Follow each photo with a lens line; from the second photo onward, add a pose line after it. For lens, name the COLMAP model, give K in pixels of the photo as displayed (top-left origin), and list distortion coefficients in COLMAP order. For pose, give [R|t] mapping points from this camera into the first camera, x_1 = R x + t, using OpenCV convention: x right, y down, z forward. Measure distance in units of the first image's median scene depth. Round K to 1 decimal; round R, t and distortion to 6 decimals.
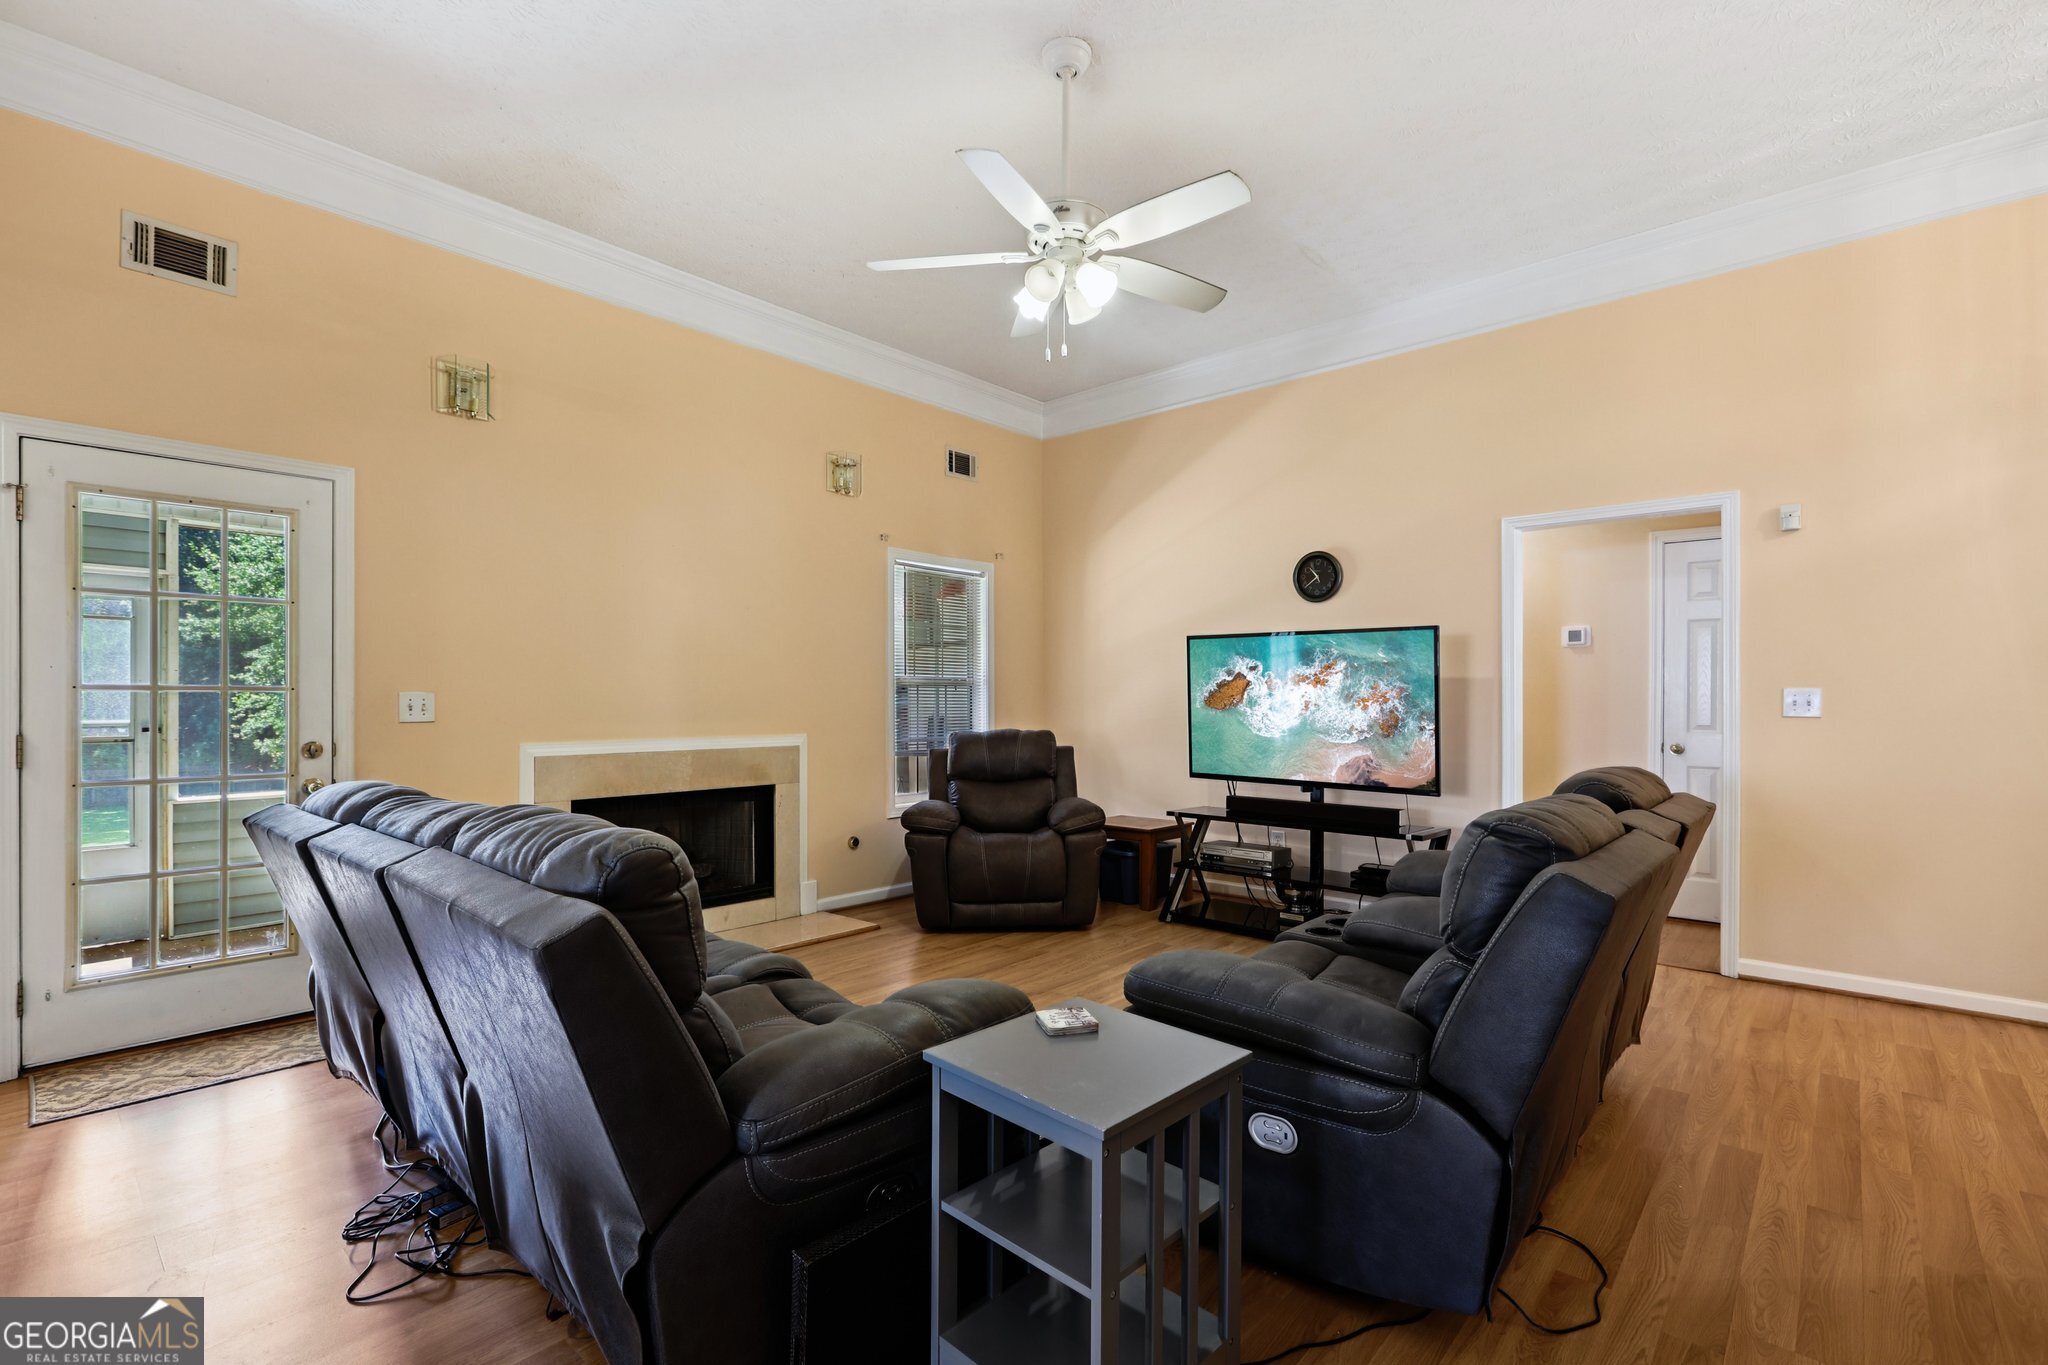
lens RADIAL K [[921.0, 0, 1028.1], [0, 921.0, 691.9], [0, 0, 1]] dist [-0.000962, 0.000182]
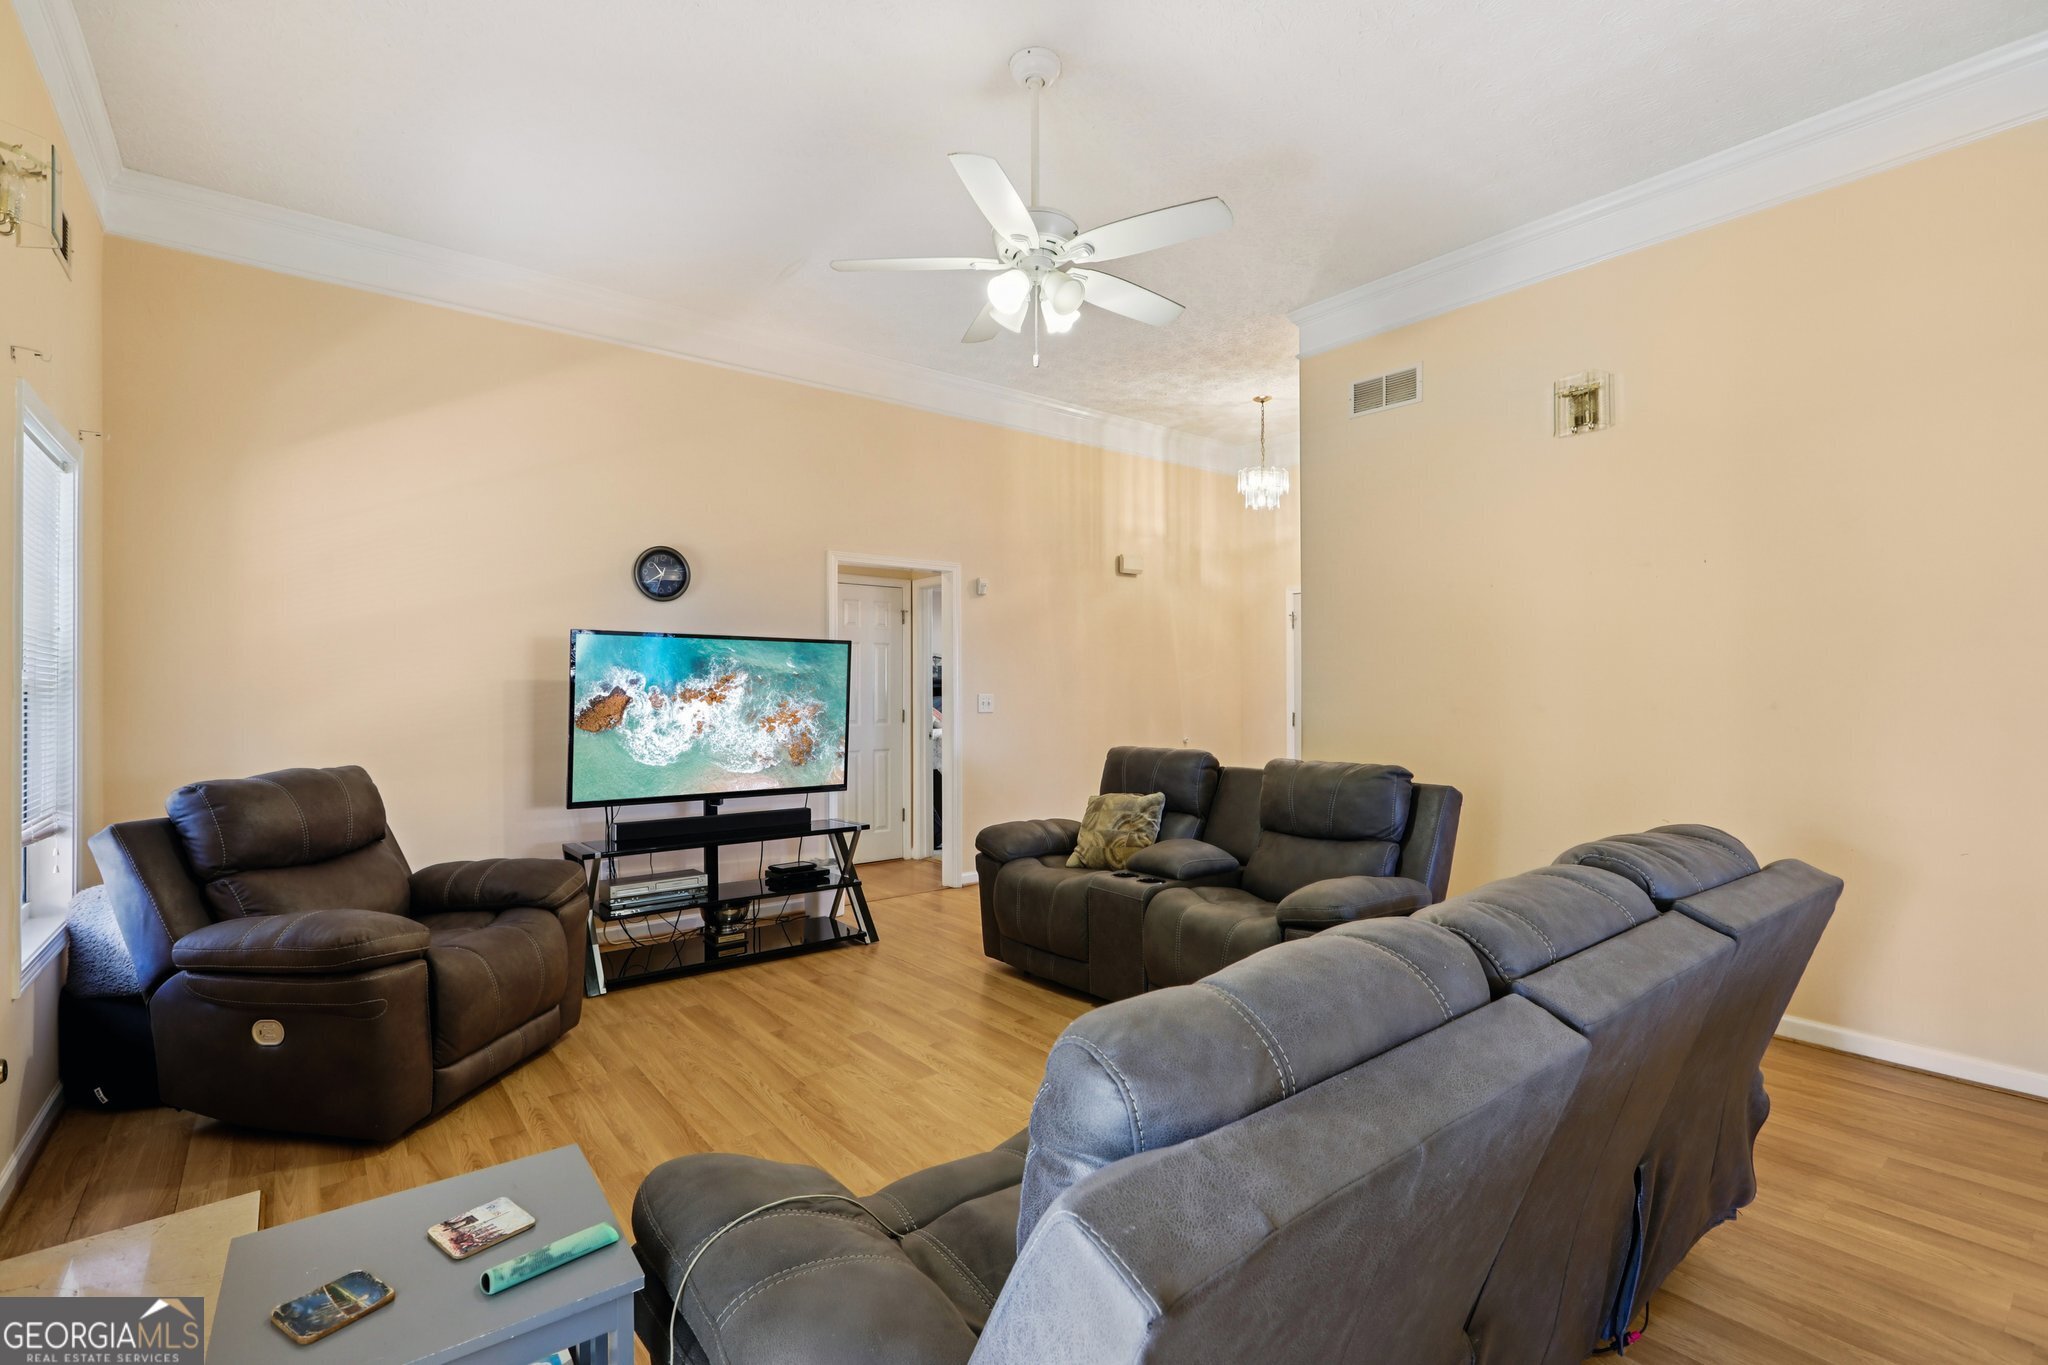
lens RADIAL K [[921.0, 0, 1028.1], [0, 921.0, 691.9], [0, 0, 1]] dist [-0.000962, 0.000182]
pose [[0.170439, 0.003608, 0.985362, -0.582223], [-0.001794, 0.999993, -0.003351, -0.004843], [-0.985367, -0.001196, 0.170445, 0.538796]]
